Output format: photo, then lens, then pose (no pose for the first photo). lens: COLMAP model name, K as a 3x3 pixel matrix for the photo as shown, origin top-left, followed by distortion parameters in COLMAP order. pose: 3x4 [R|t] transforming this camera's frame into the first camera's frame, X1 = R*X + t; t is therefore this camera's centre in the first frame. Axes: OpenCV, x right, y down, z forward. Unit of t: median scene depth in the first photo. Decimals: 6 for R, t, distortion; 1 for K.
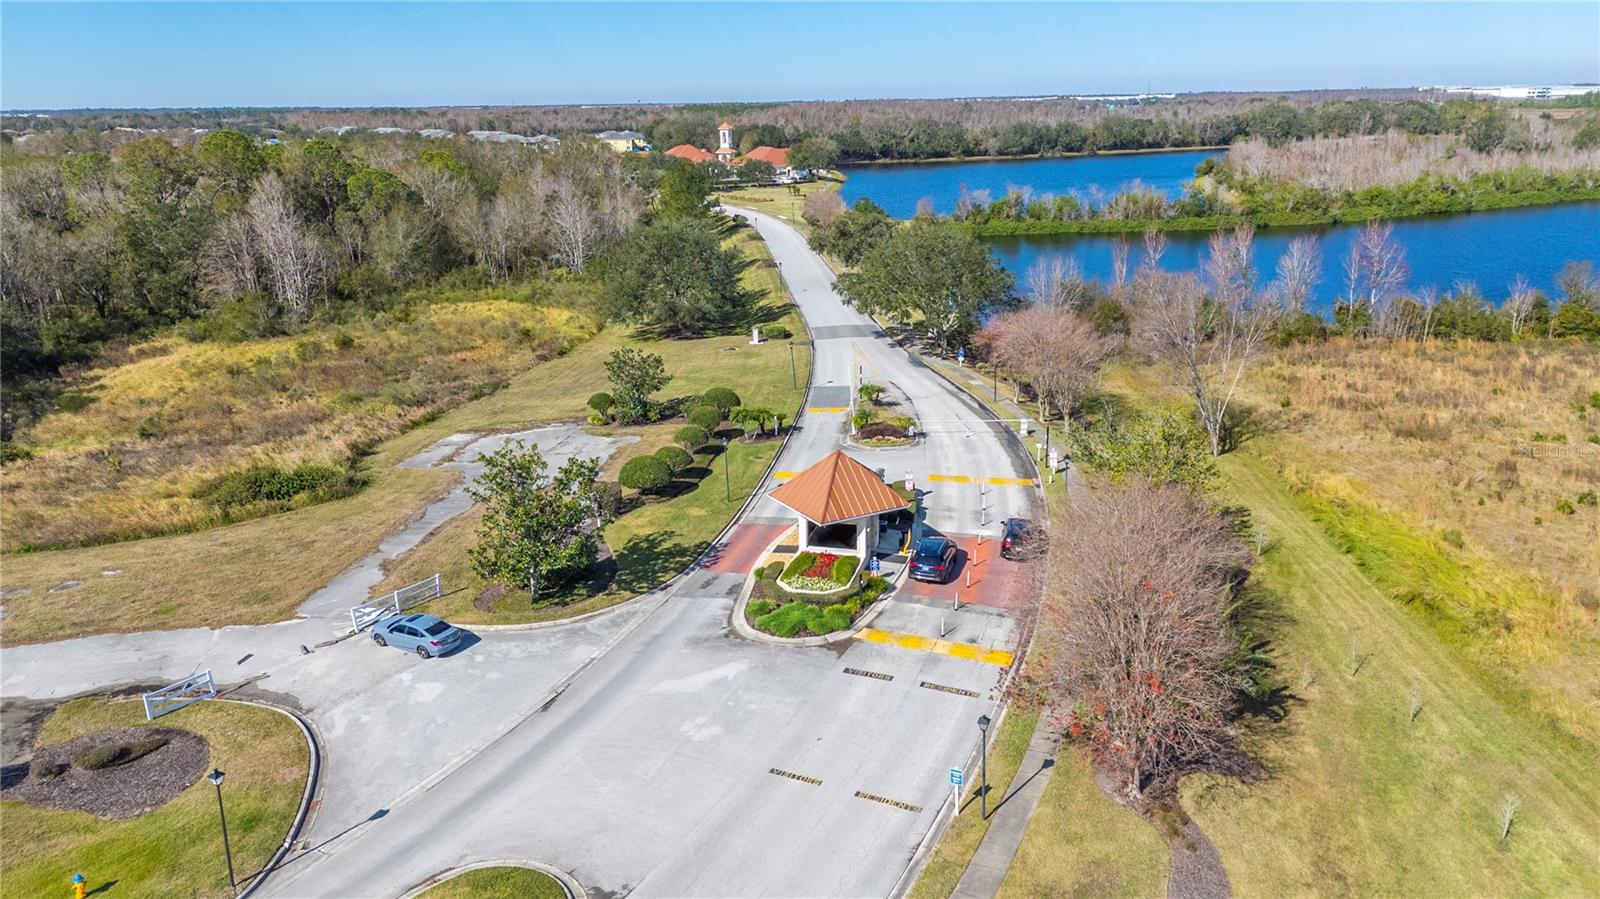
lens RADIAL K [[1145.6, 0, 800.0], [0, 1145.6, 449.5], [0, 0, 1]] dist [0.102842, -0.117987]
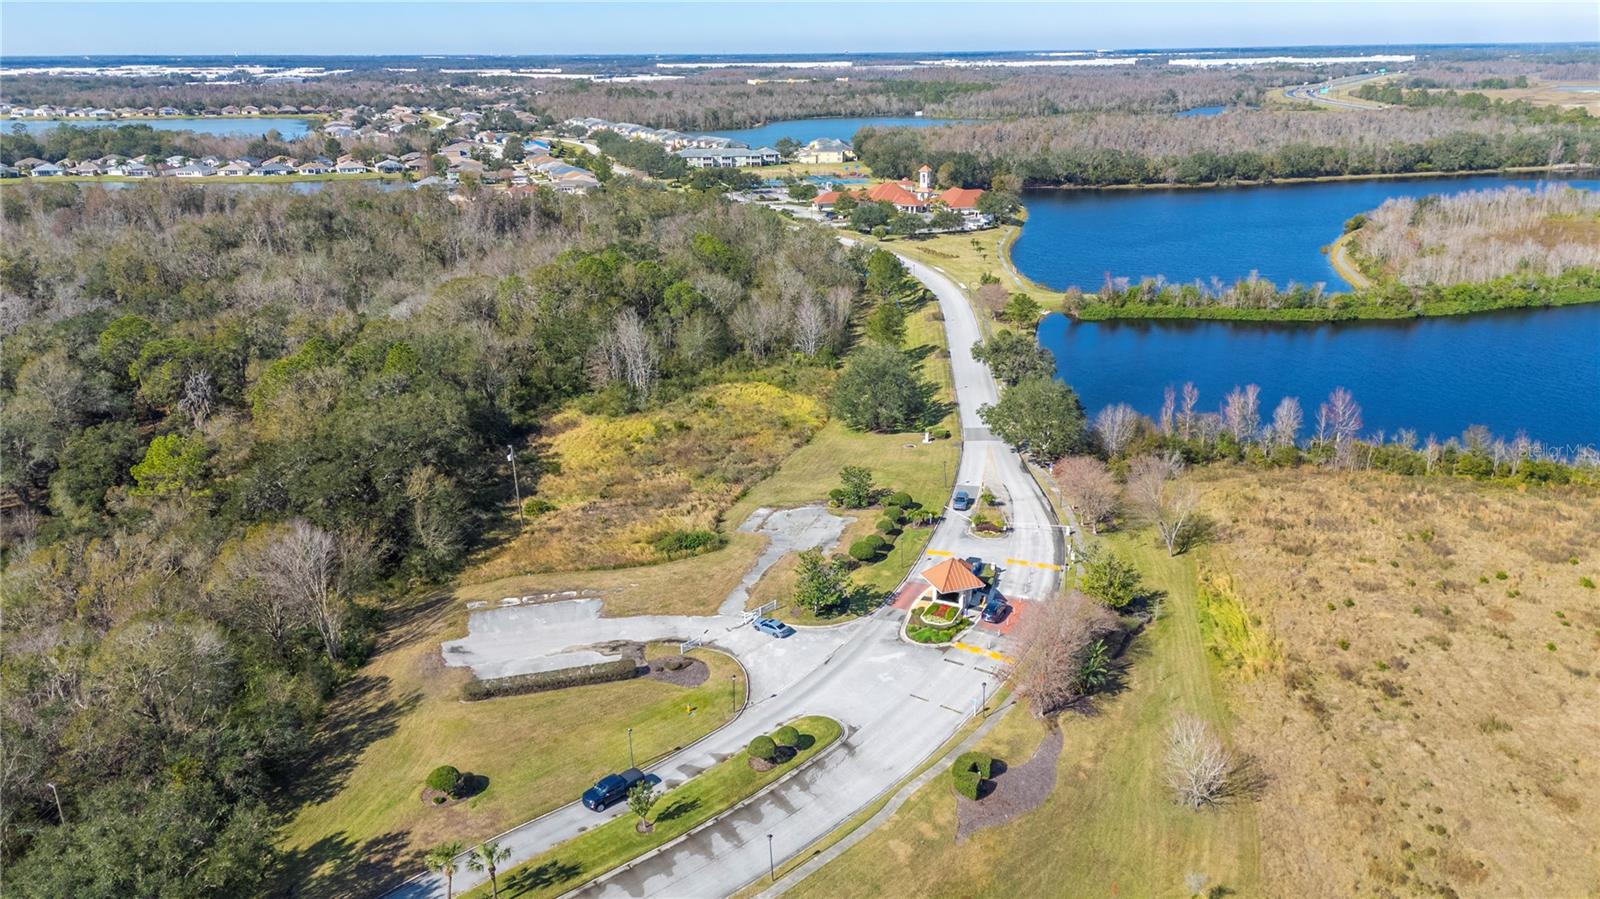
lens RADIAL K [[1145.6, 0, 800.0], [0, 1145.6, 449.5], [0, 0, 1]] dist [0.102842, -0.117987]
pose [[0.985581, 0.061560, -0.157607, 0.048521], [-0.054741, 0.997382, 0.047254, -0.181499], [0.160103, -0.037945, 0.986371, -0.745820]]
